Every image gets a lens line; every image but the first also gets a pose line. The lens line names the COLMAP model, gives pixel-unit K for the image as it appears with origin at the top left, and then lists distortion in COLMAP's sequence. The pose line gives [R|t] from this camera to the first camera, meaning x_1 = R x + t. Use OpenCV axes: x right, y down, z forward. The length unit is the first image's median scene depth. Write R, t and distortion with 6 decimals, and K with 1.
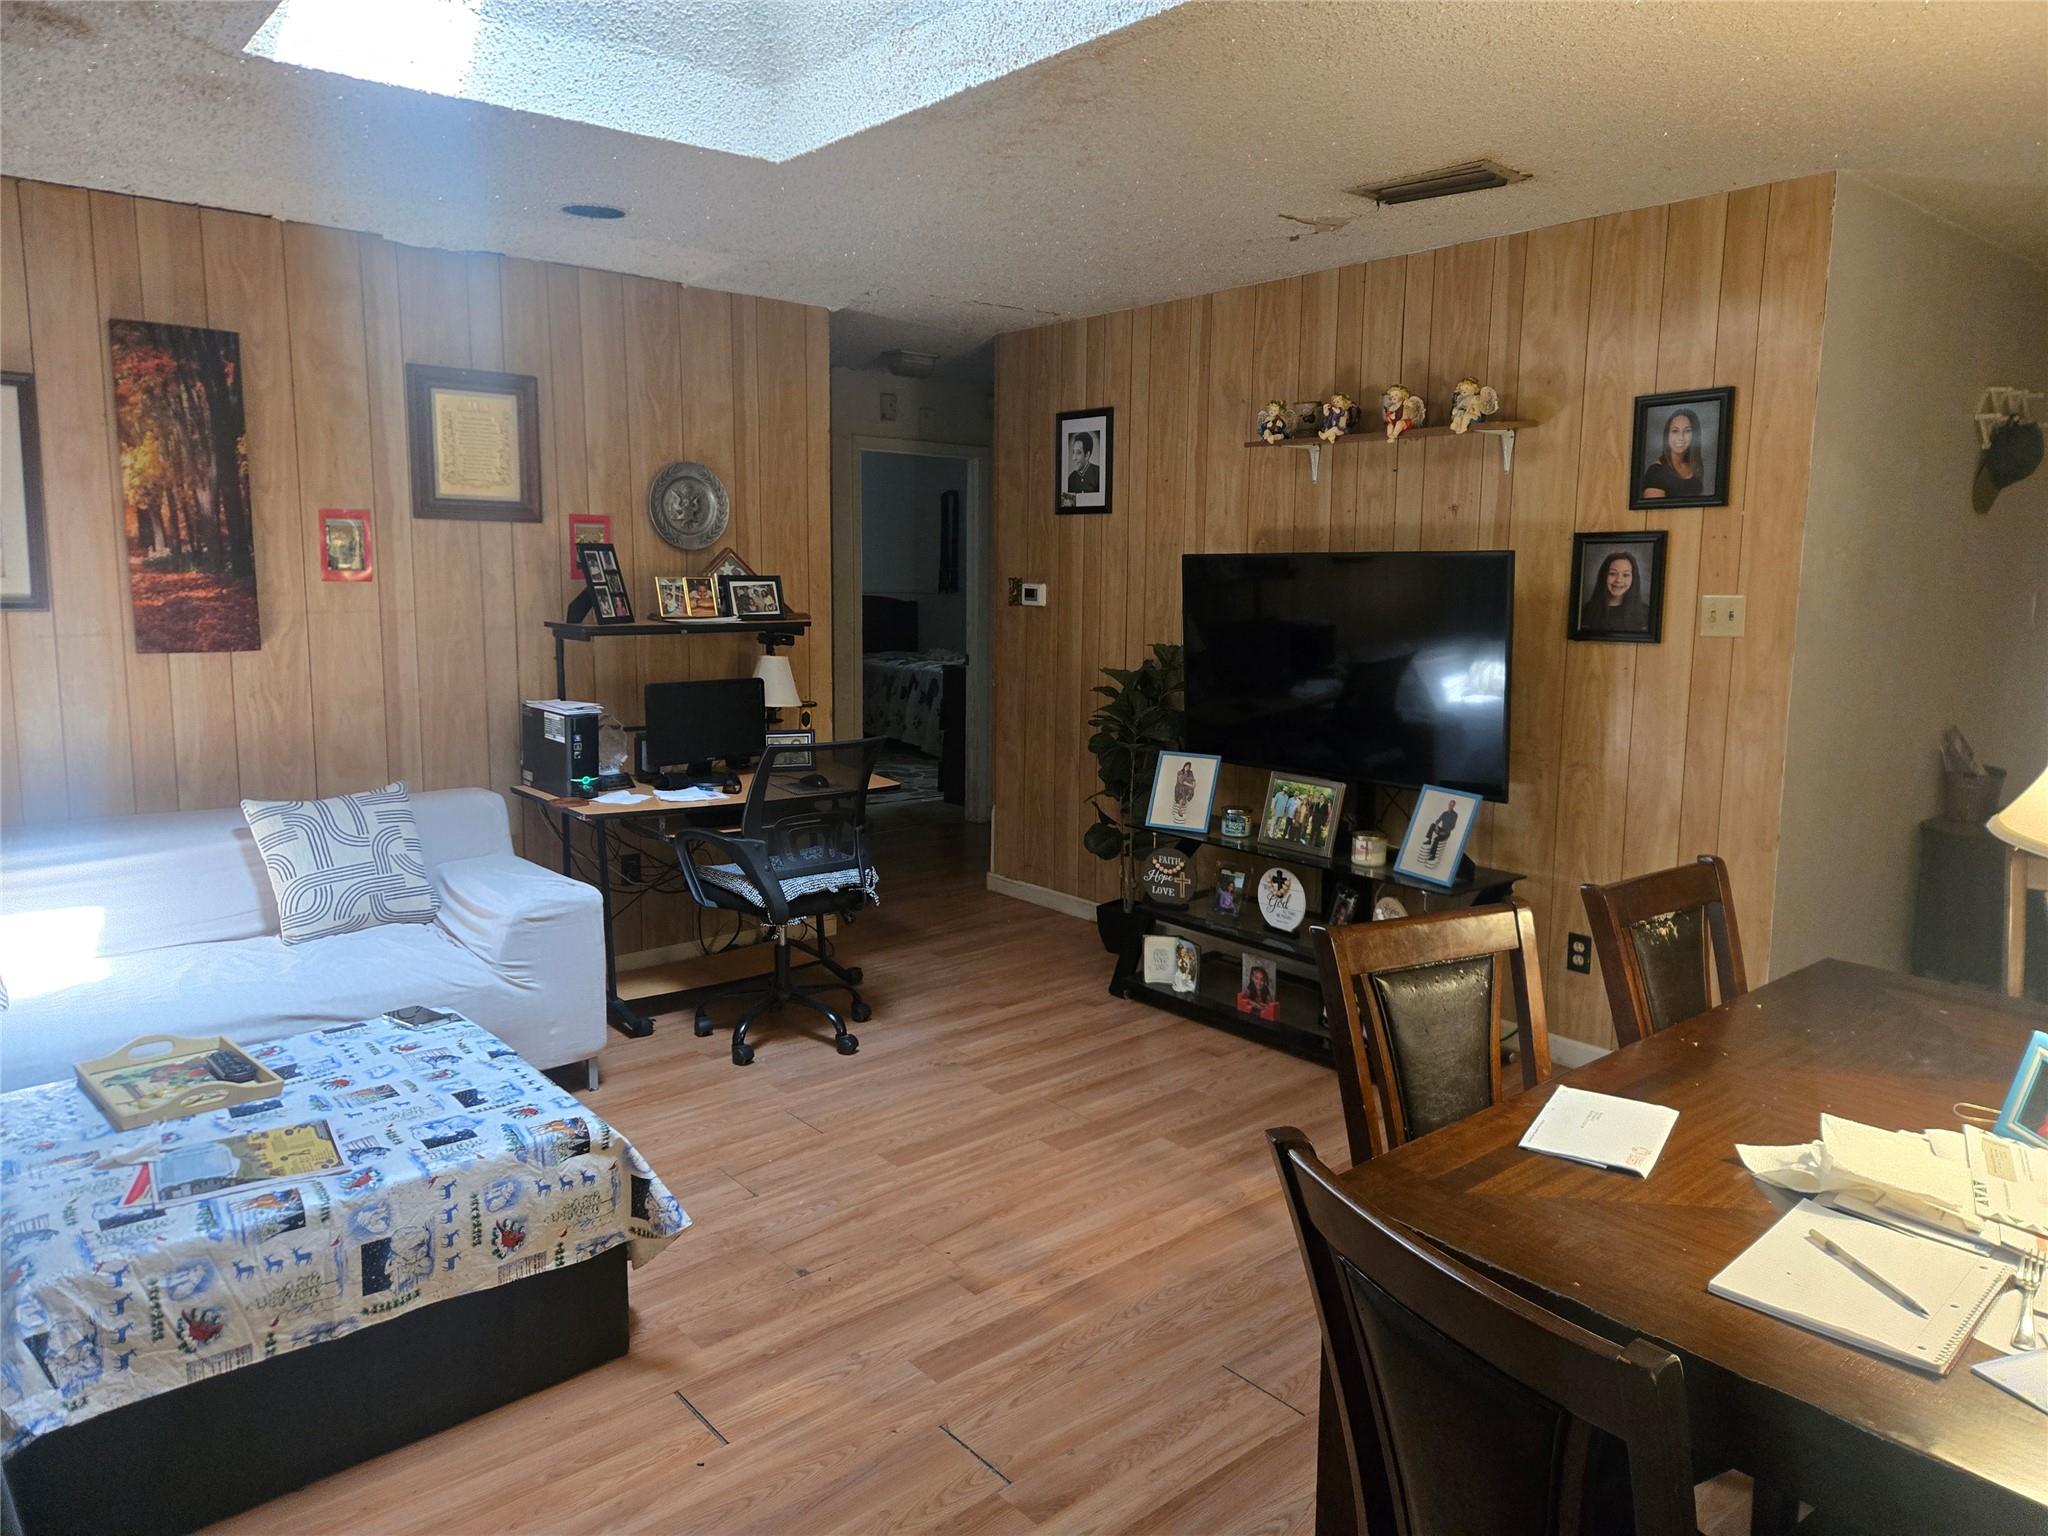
lens RADIAL K [[1350.3, 0, 1025.6], [0, 1350.3, 762.8], [0, 0, 1]] dist [0.052211, -0.048542]
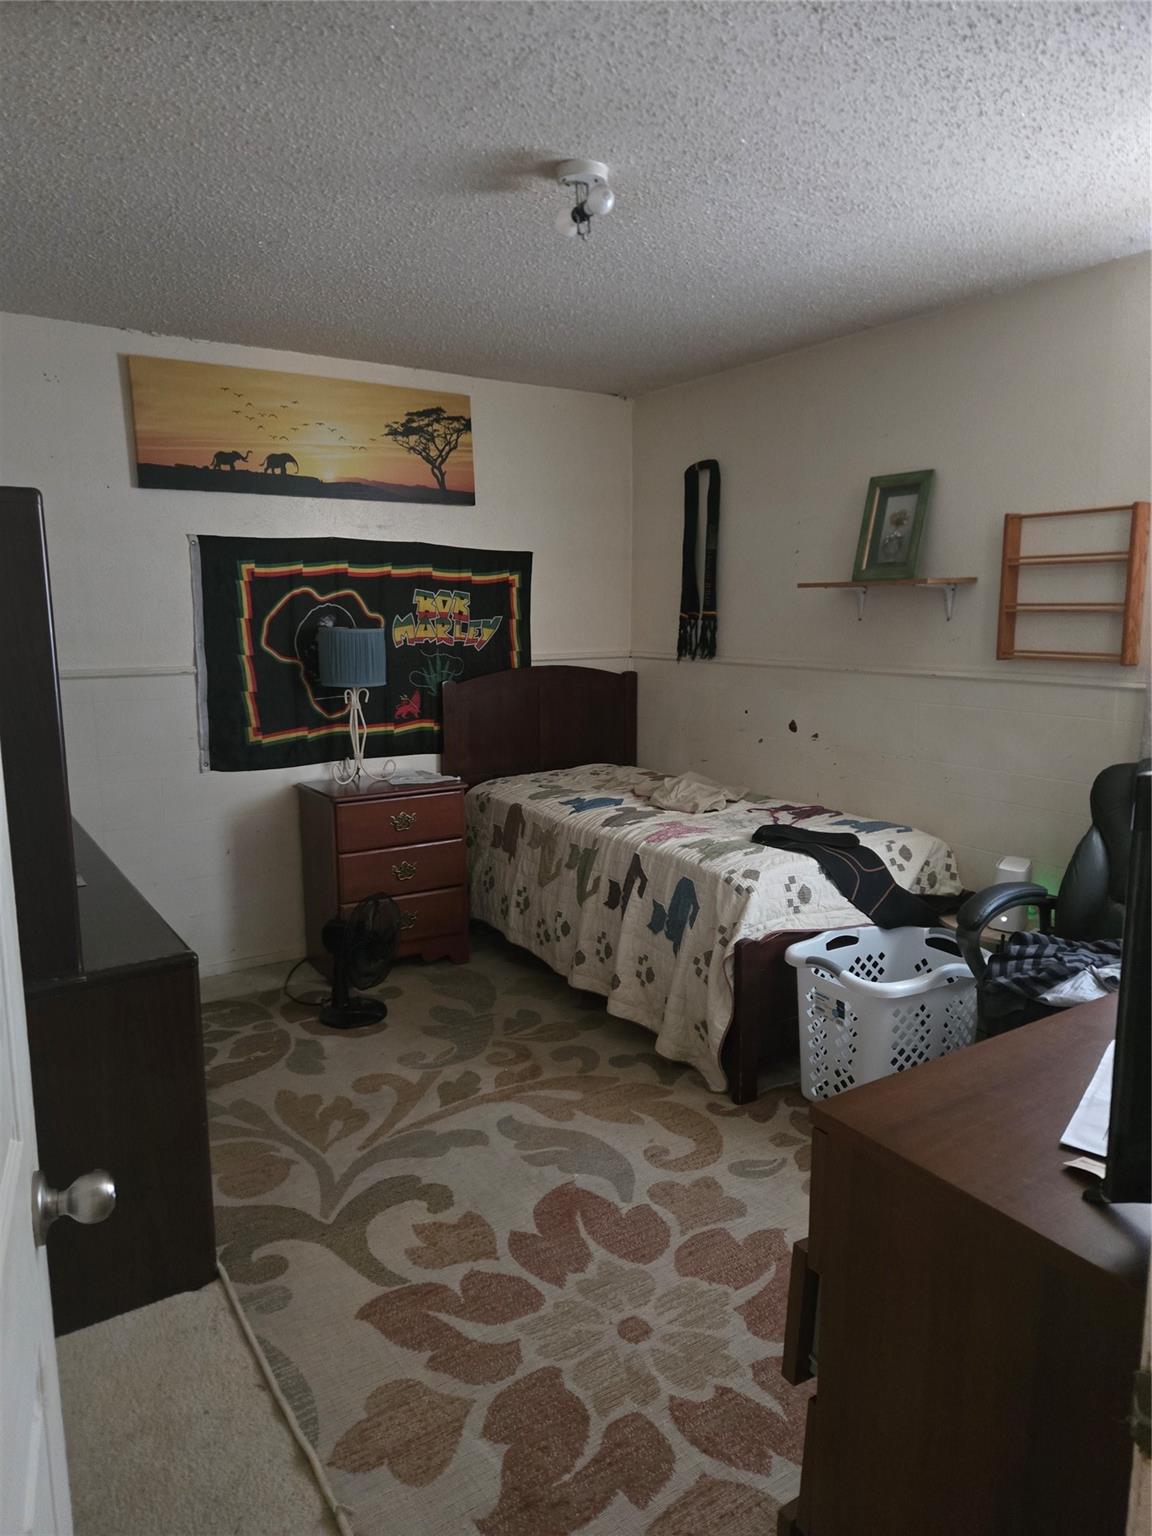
lens RADIAL K [[1012.7, 0, 574.4], [0, 1012.7, 769.2], [0, 0, 1]] dist [0.052211, -0.048542]
pose [[0.992712, 0.001336, -0.120502, -0.061752], [0.001064, 0.999802, 0.019851, -0.098789], [0.120504, -0.019835, 0.992515, 0.654299]]
